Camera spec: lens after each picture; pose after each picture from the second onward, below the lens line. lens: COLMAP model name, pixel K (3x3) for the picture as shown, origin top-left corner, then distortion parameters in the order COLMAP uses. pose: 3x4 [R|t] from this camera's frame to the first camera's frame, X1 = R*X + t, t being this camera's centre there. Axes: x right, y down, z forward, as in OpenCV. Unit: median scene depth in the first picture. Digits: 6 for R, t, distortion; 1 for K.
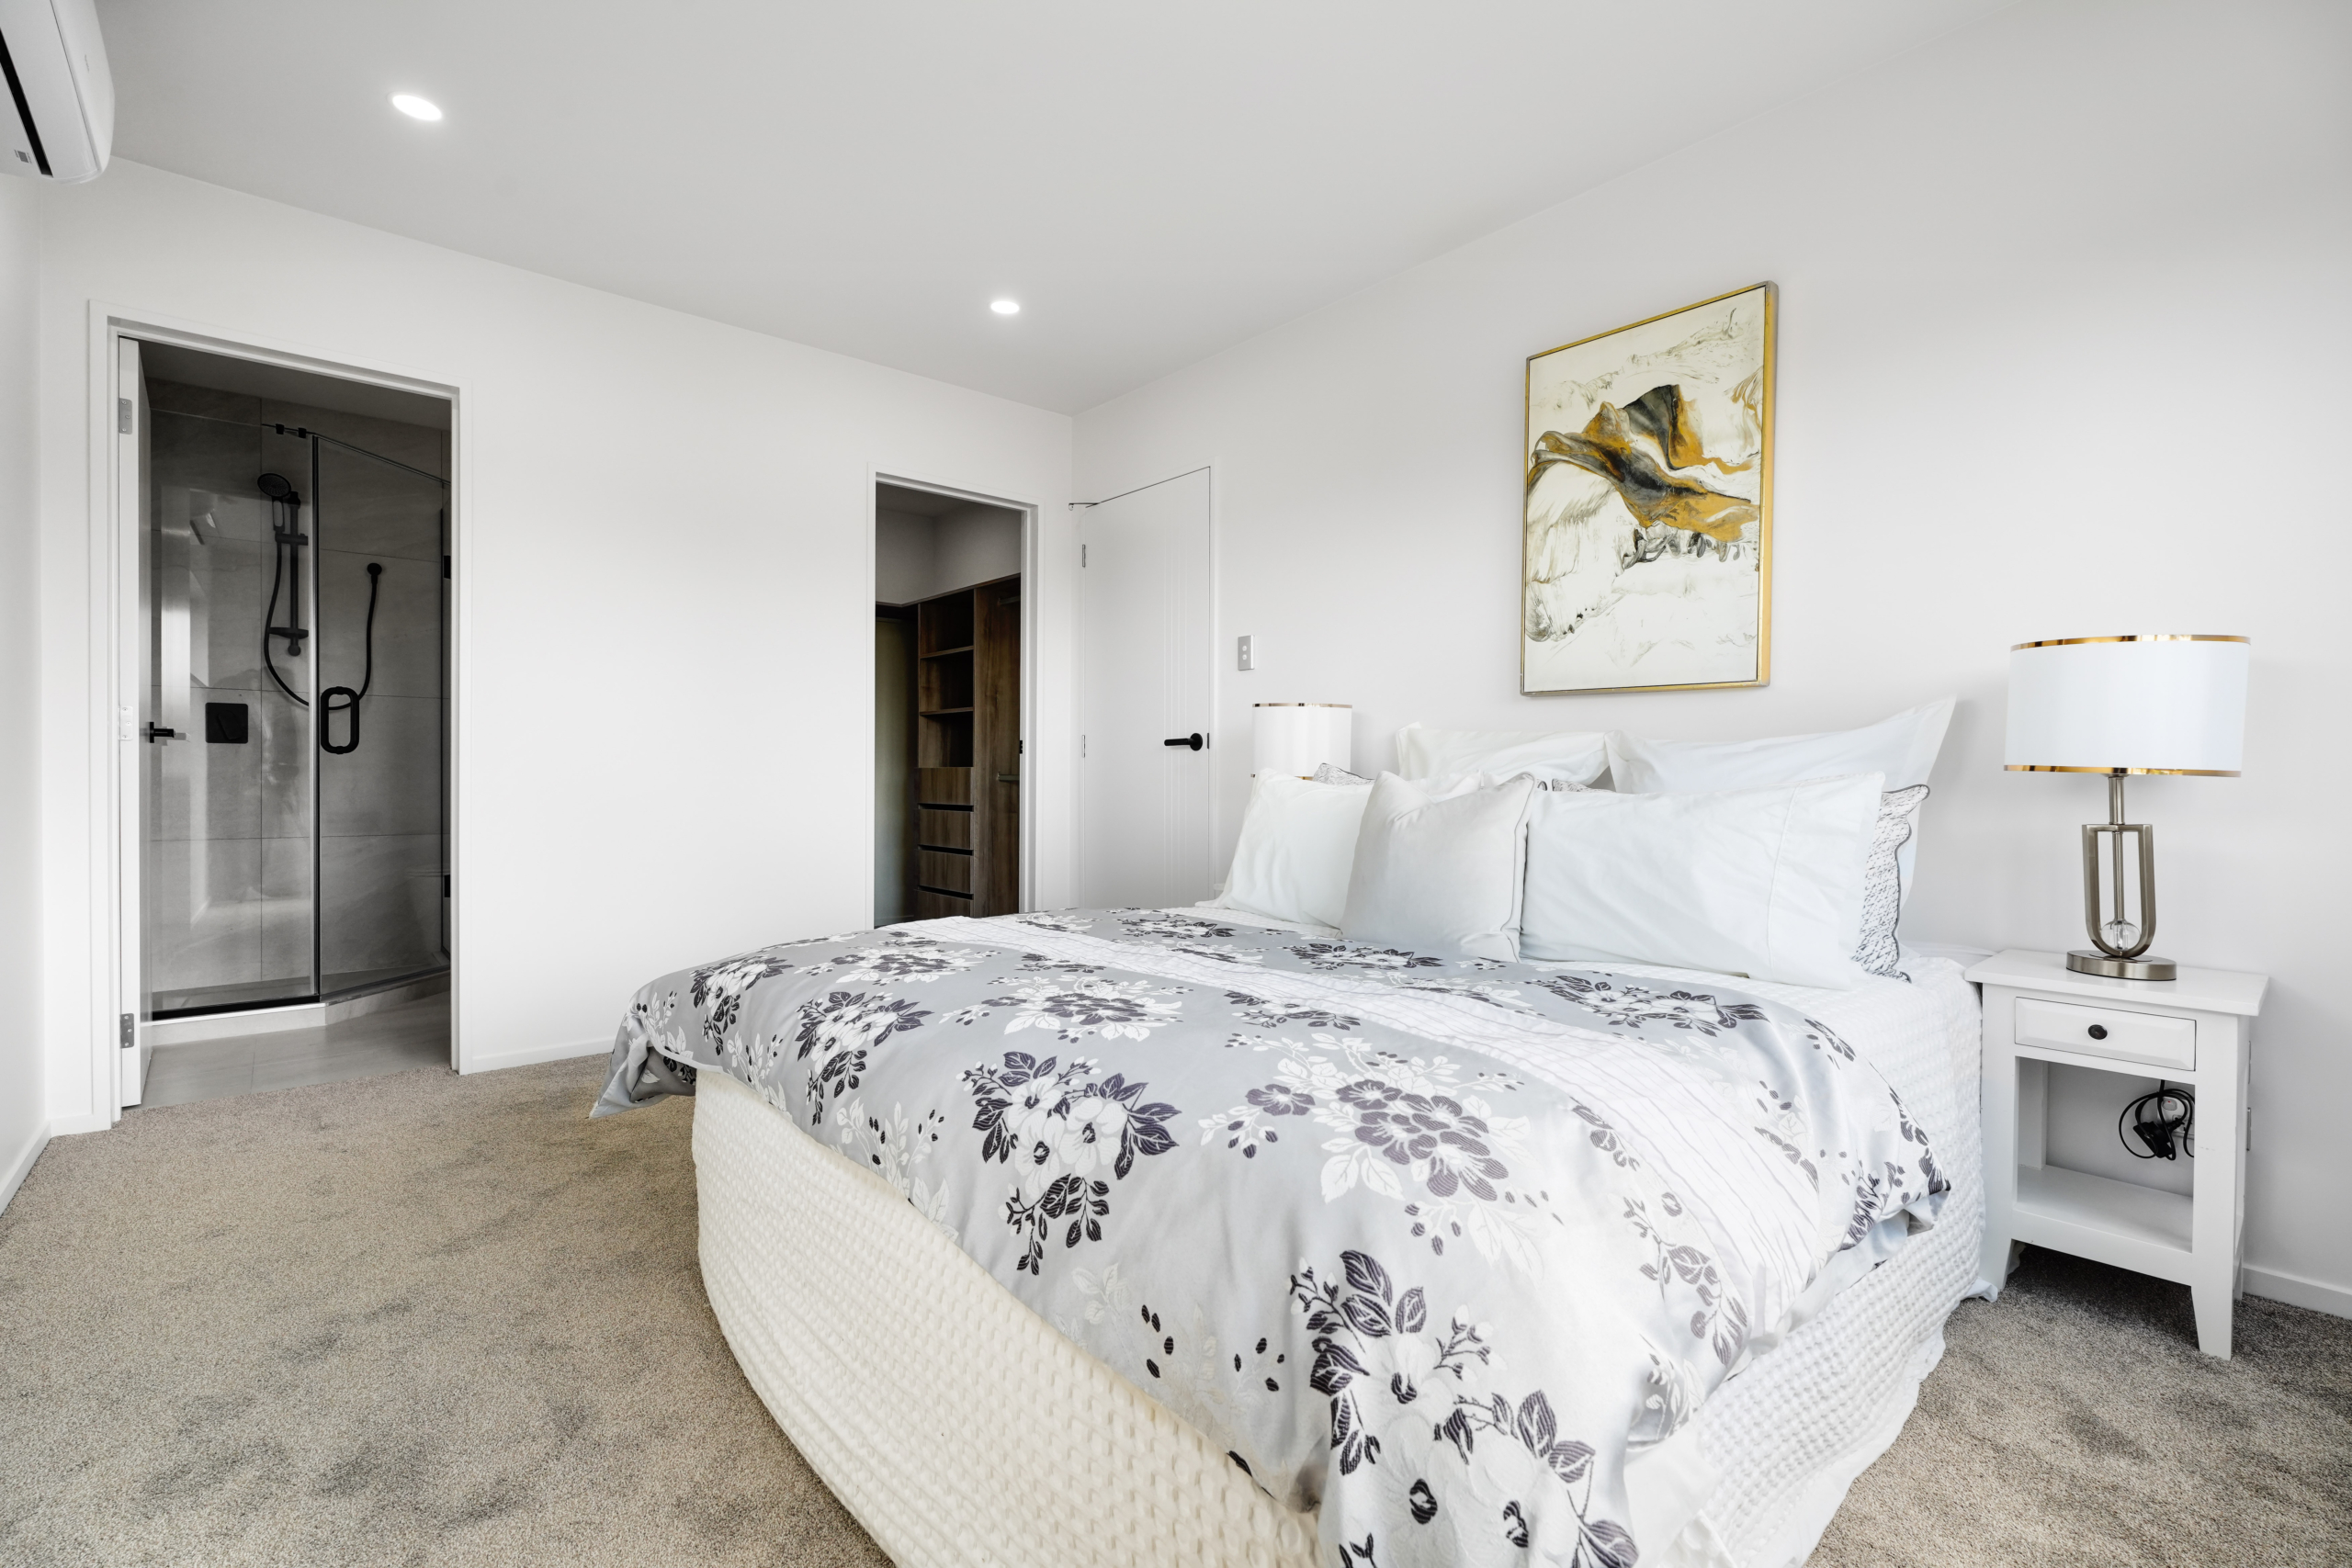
lens RADIAL K [[1065.5, 0, 1168.6], [0, 1065.5, 785.6], [0, 0, 1]] dist [-0.001776, -0.000158]
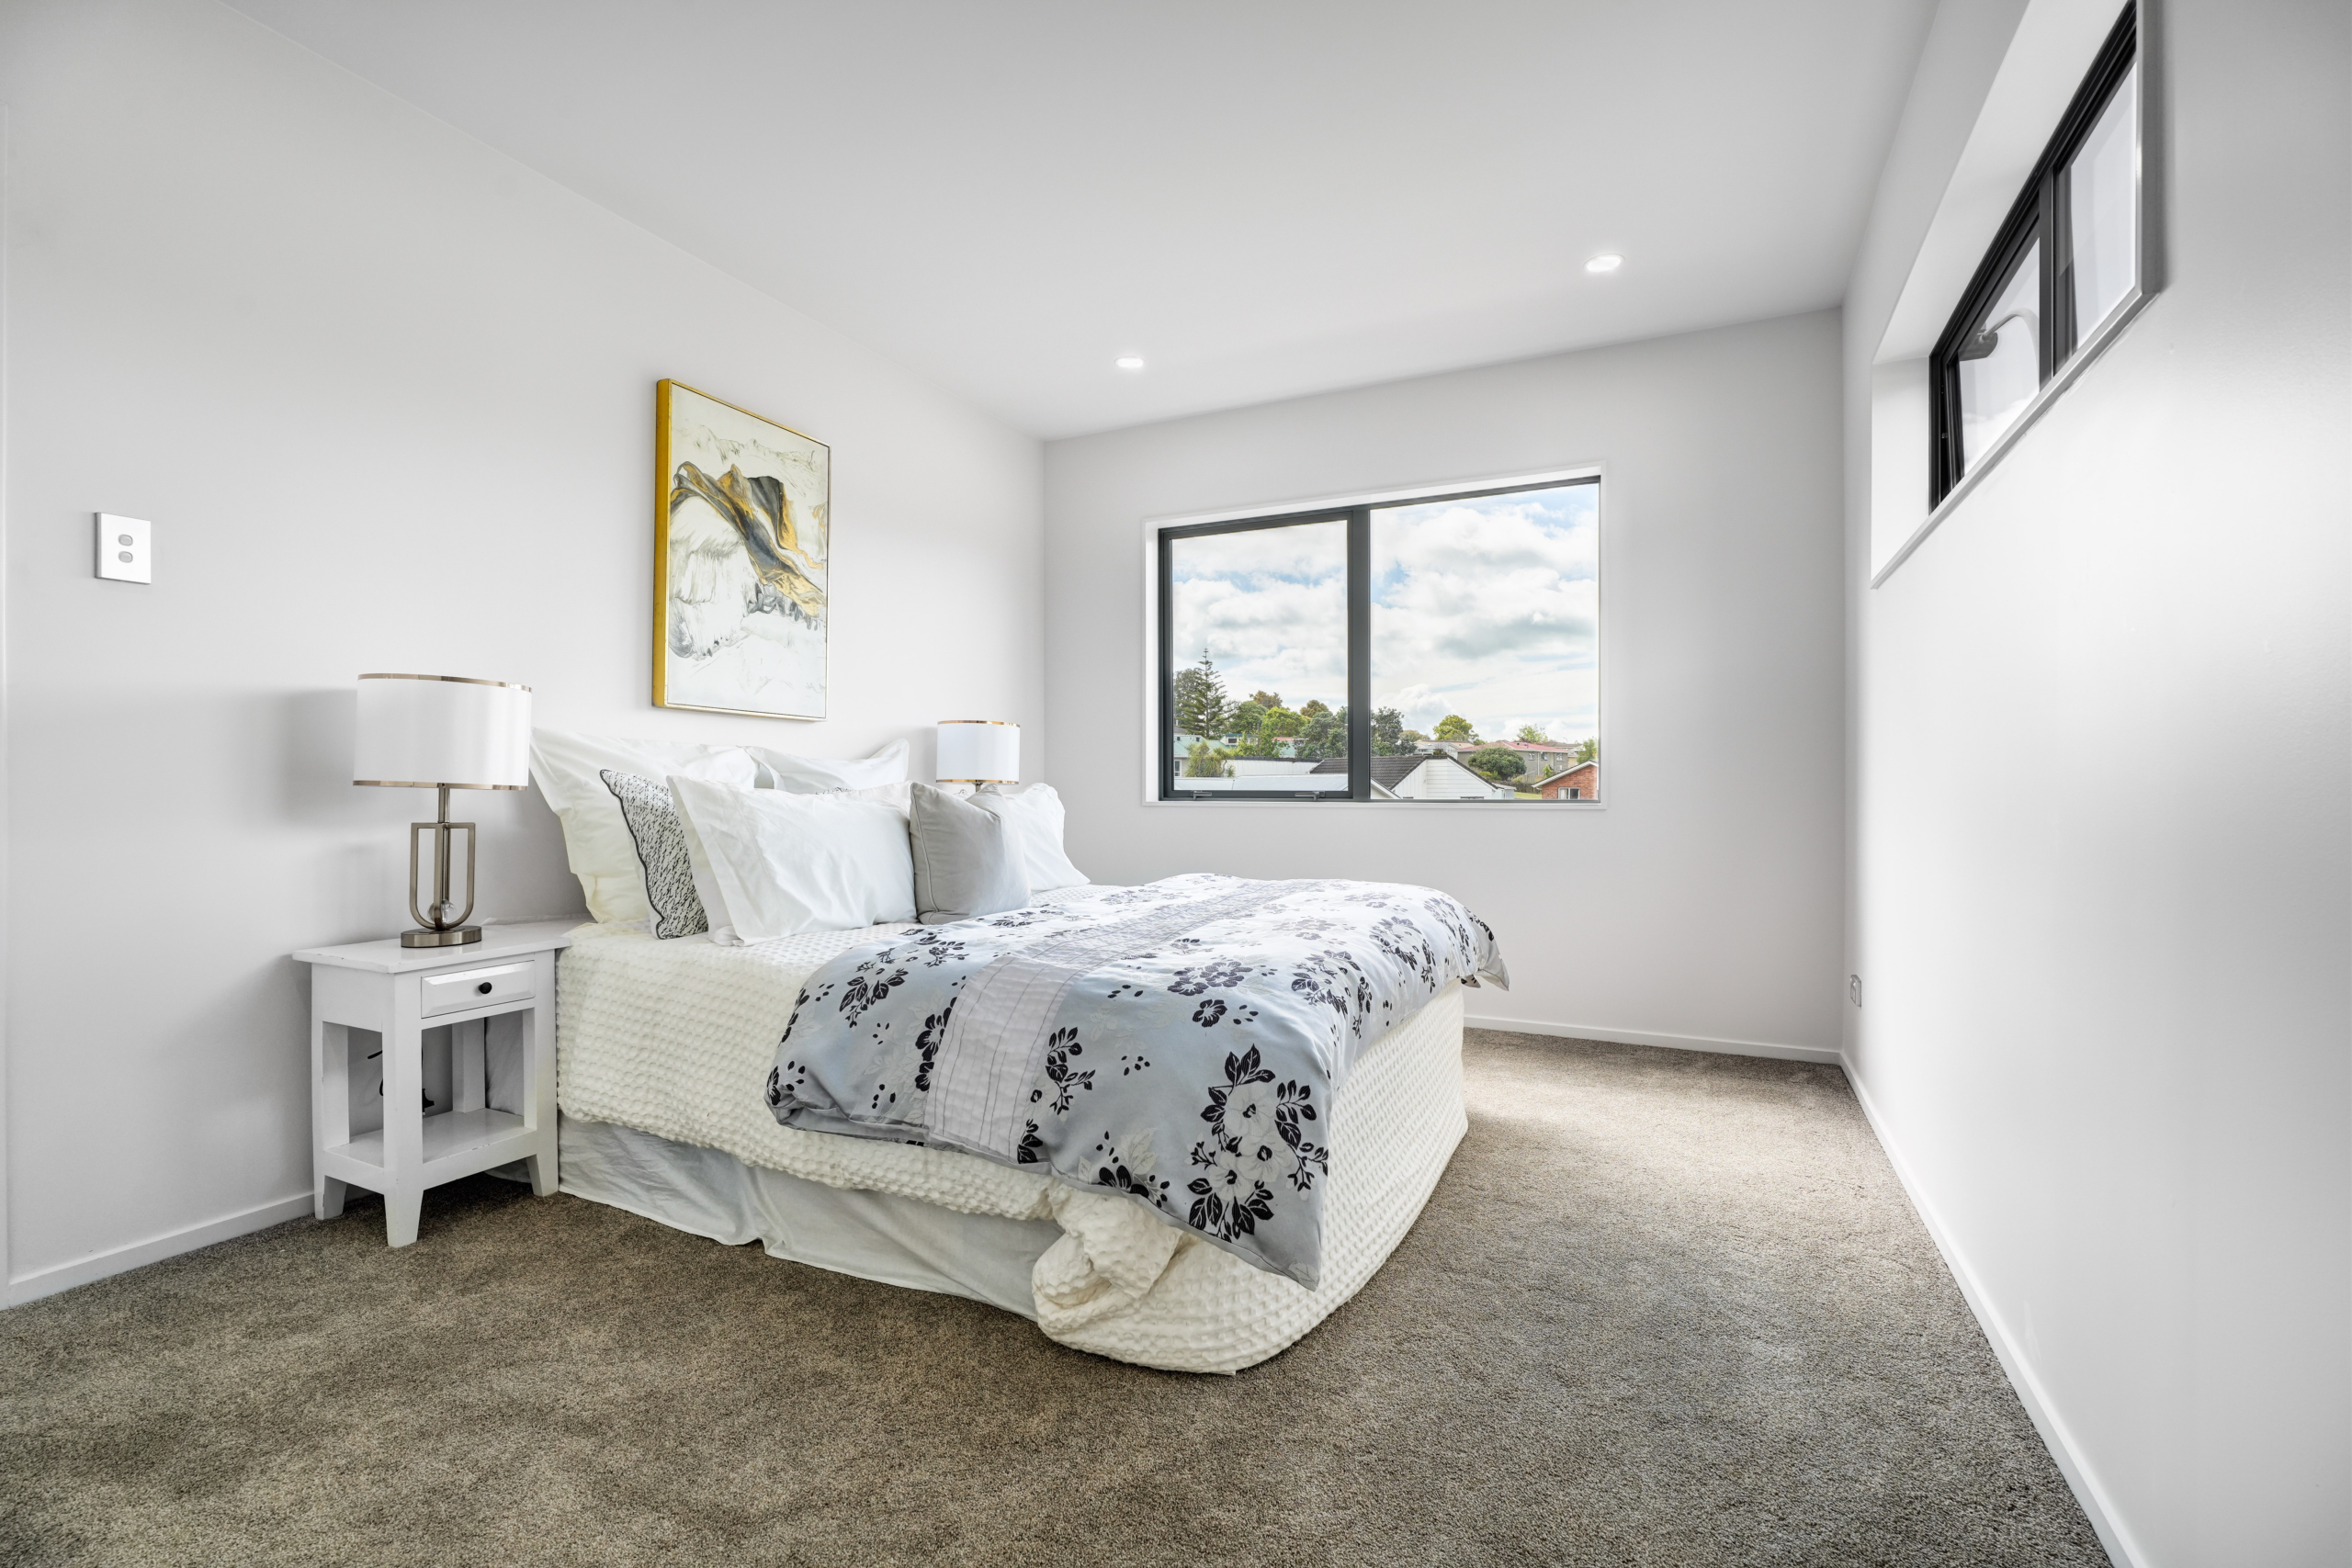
lens RADIAL K [[1065.5, 0, 1168.6], [0, 1065.5, 785.6], [0, 0, 1]] dist [-0.001776, -0.000158]
pose [[-0.396925, -0.000127, 0.917851, -0.842072], [0.007328, 0.999968, 0.003307, -0.008724], [-0.917822, 0.008038, -0.396912, 1.019304]]
